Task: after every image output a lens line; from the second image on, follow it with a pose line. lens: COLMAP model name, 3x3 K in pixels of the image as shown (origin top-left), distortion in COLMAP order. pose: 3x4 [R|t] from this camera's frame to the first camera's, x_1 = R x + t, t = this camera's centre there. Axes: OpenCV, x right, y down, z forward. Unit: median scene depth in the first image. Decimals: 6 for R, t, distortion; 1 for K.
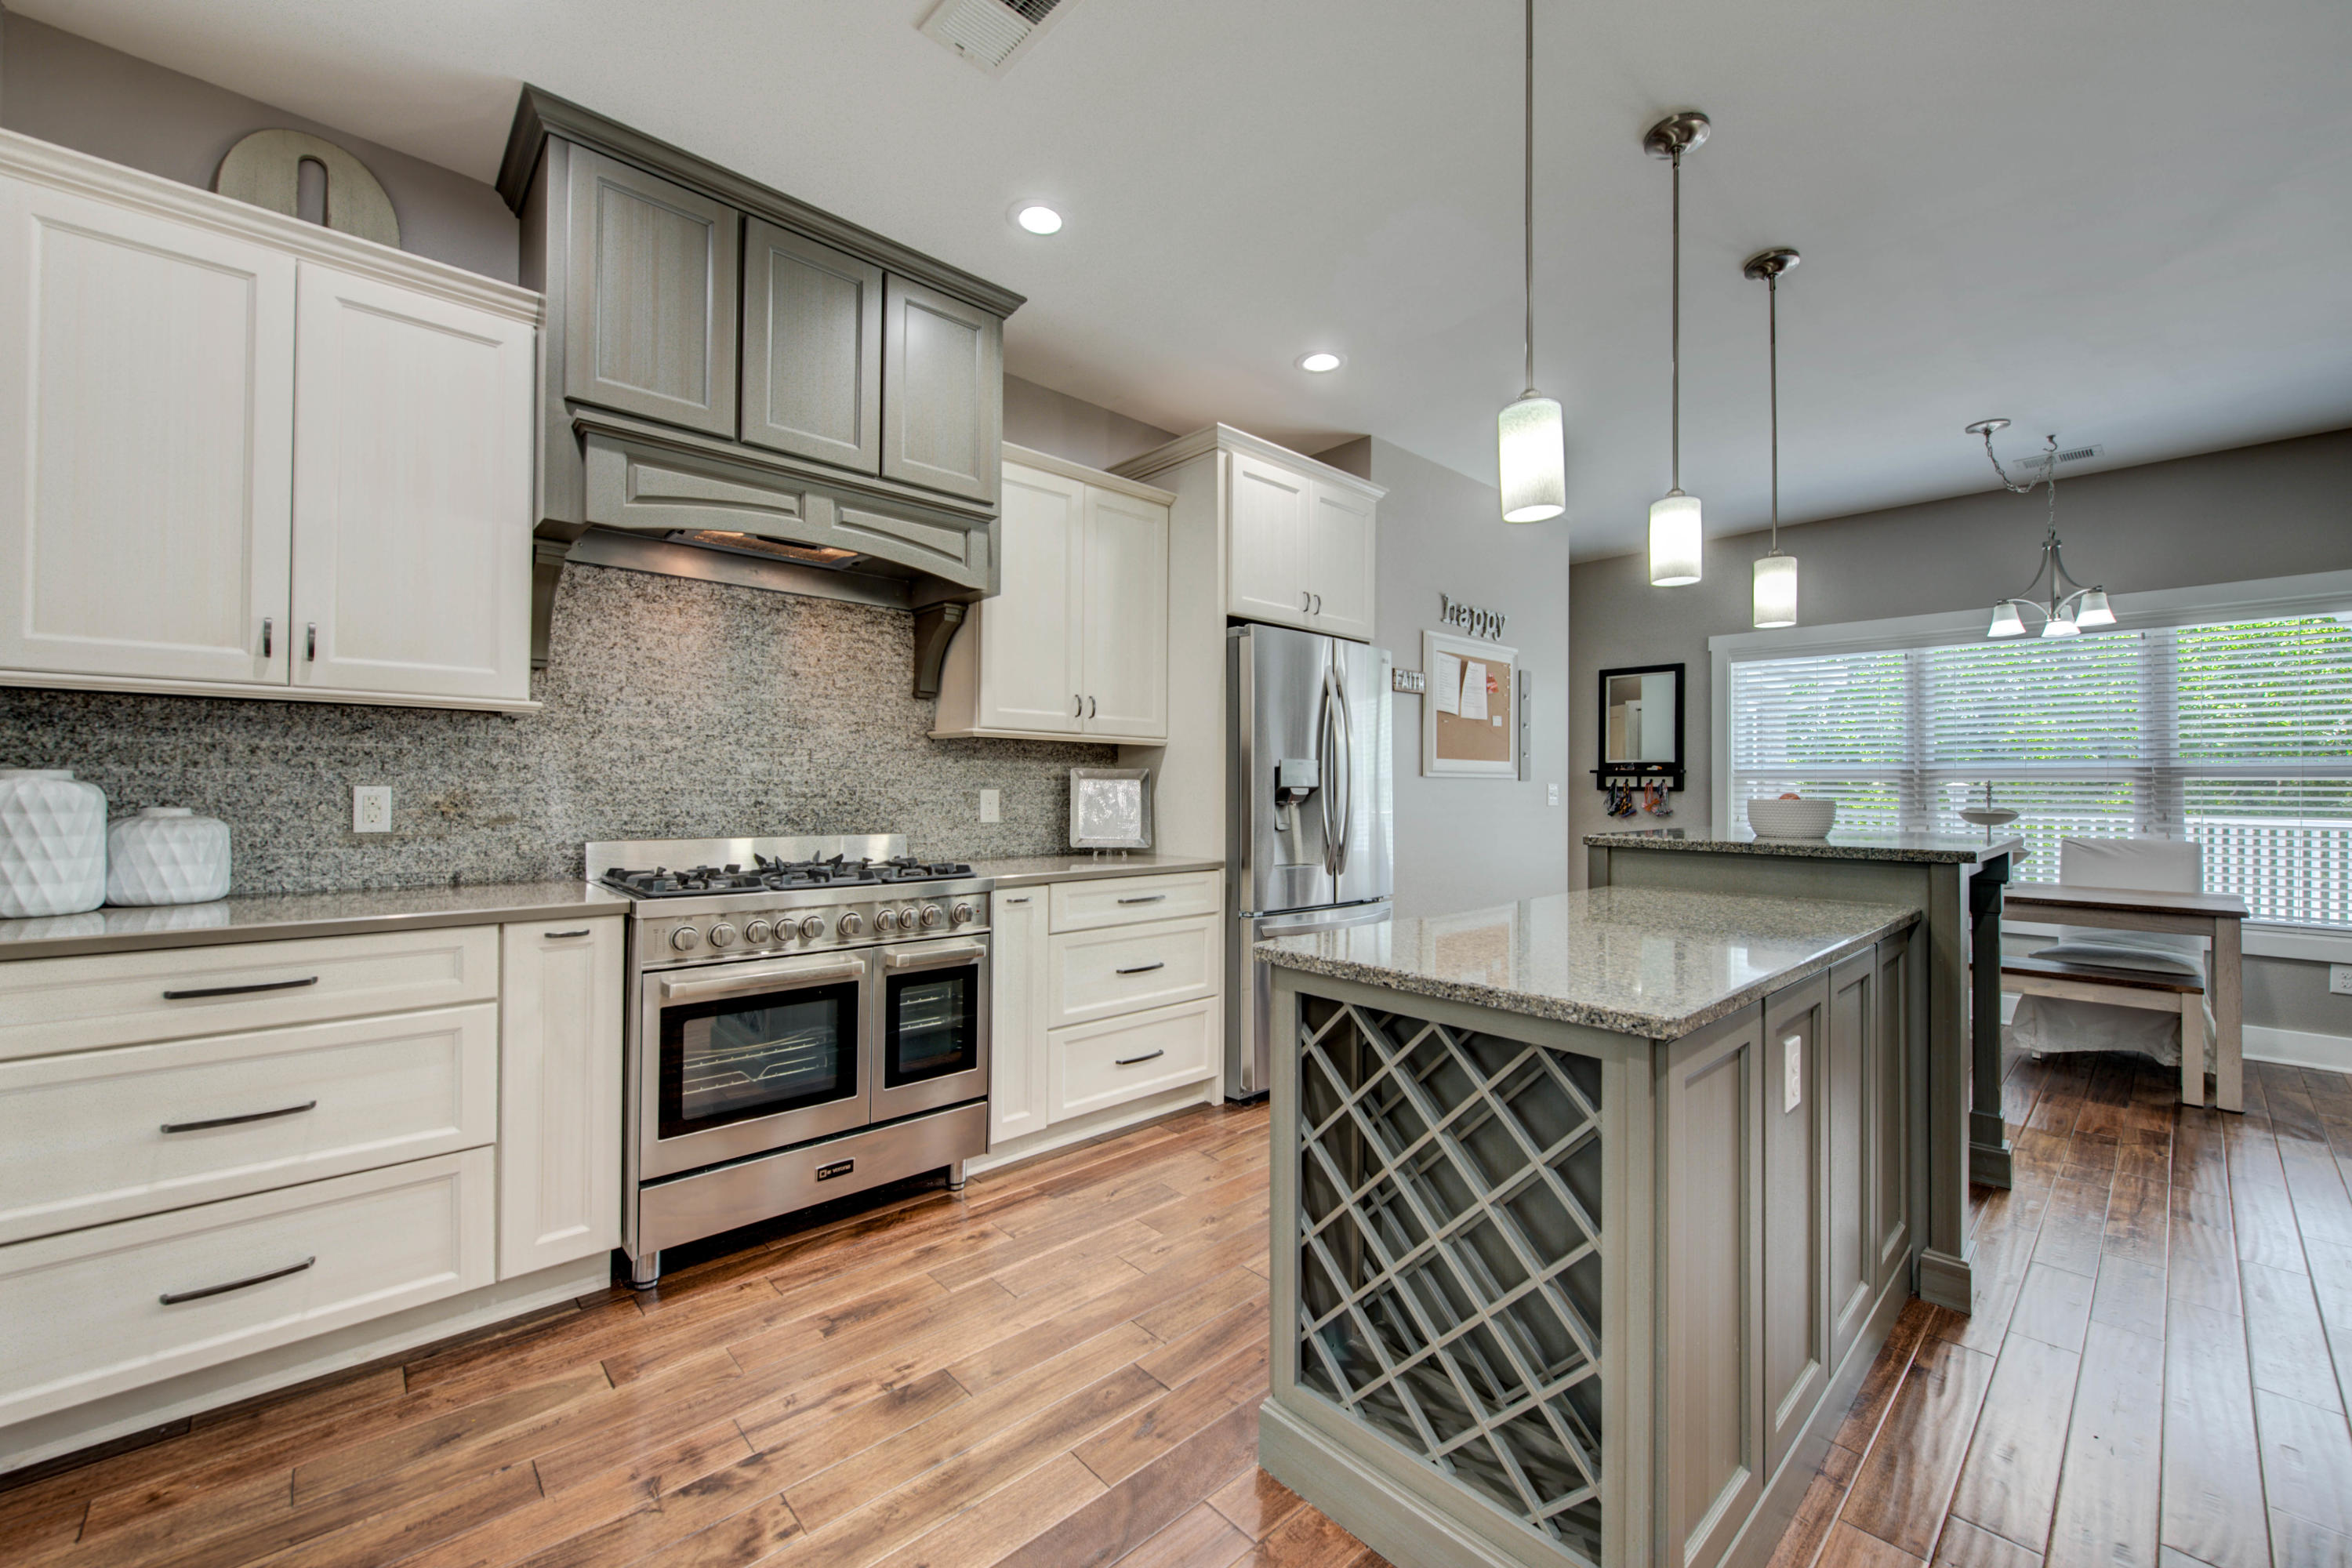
lens RADIAL K [[912.1, 0, 1176.0], [0, 912.1, 784.0], [0, 0, 1]] dist [0.000635, 0.000242]
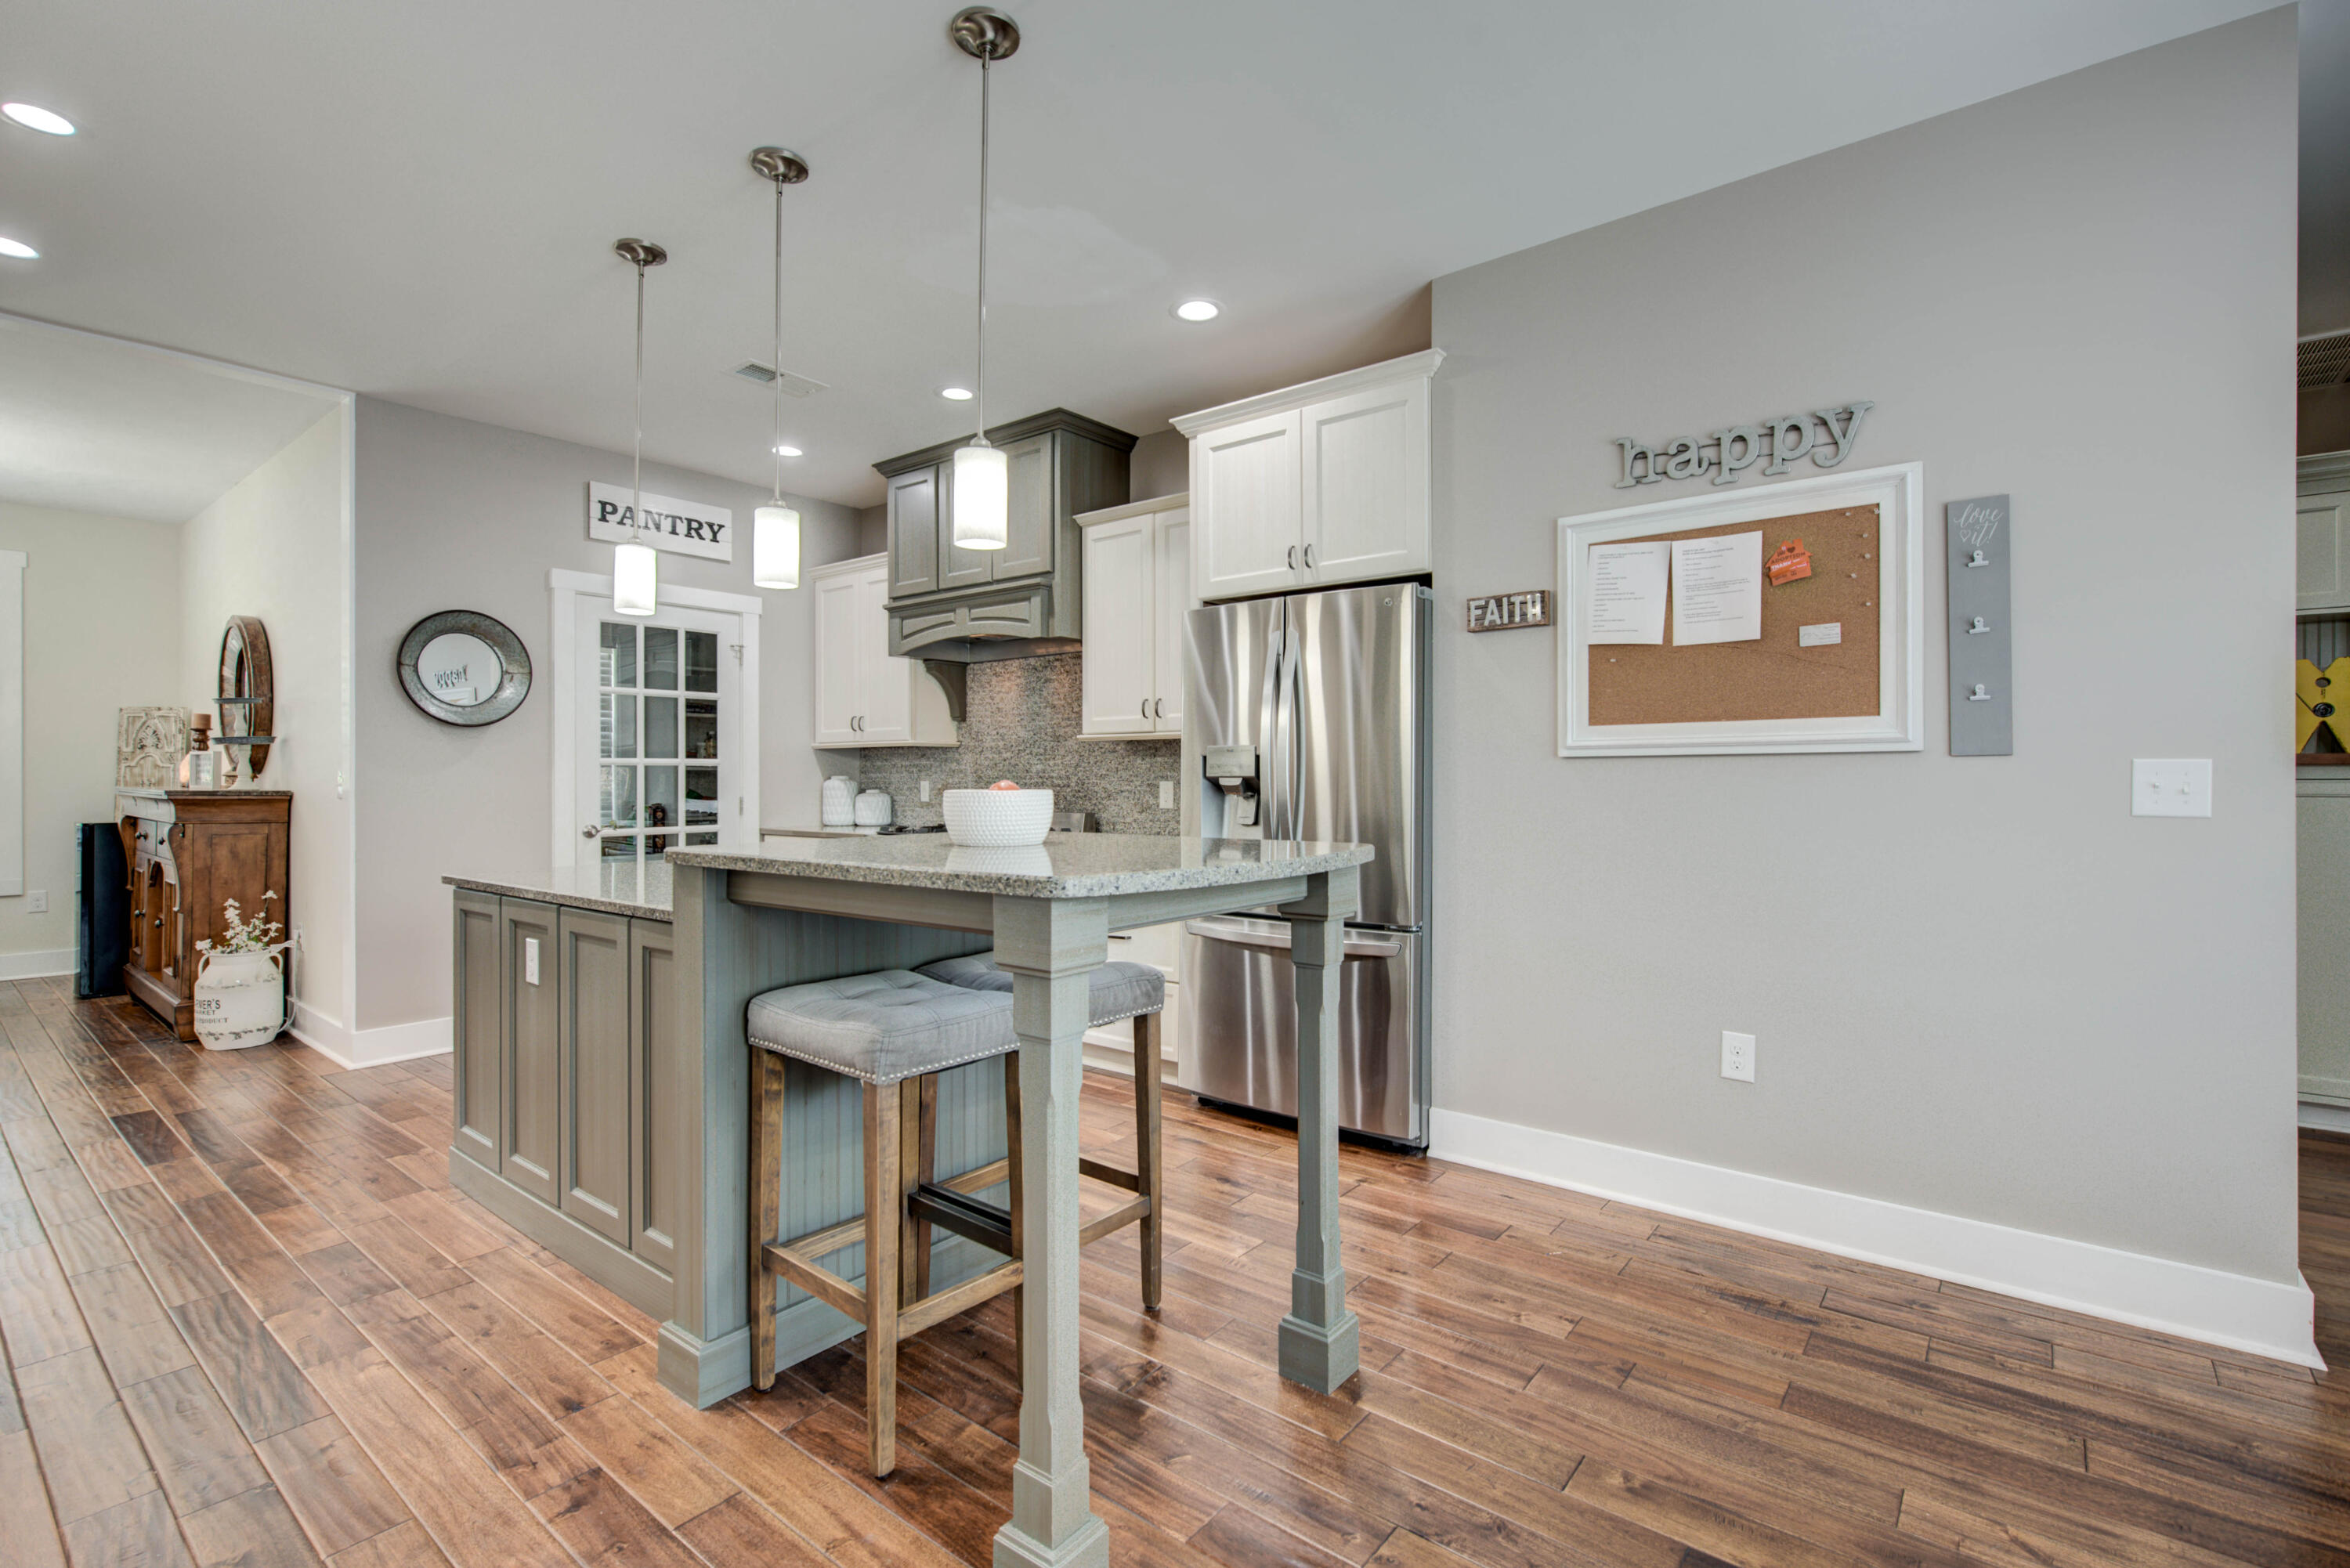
lens RADIAL K [[1068.4, 0, 1175.0], [0, 1068.4, 784.0], [0, 0, 1]] dist [0.000760, -0.000540]
pose [[0.150367, -0.003992, -0.988622, 1.312063], [0.005649, 0.999979, -0.003178, 0.015579], [0.988614, -0.005107, 0.150387, 0.880492]]
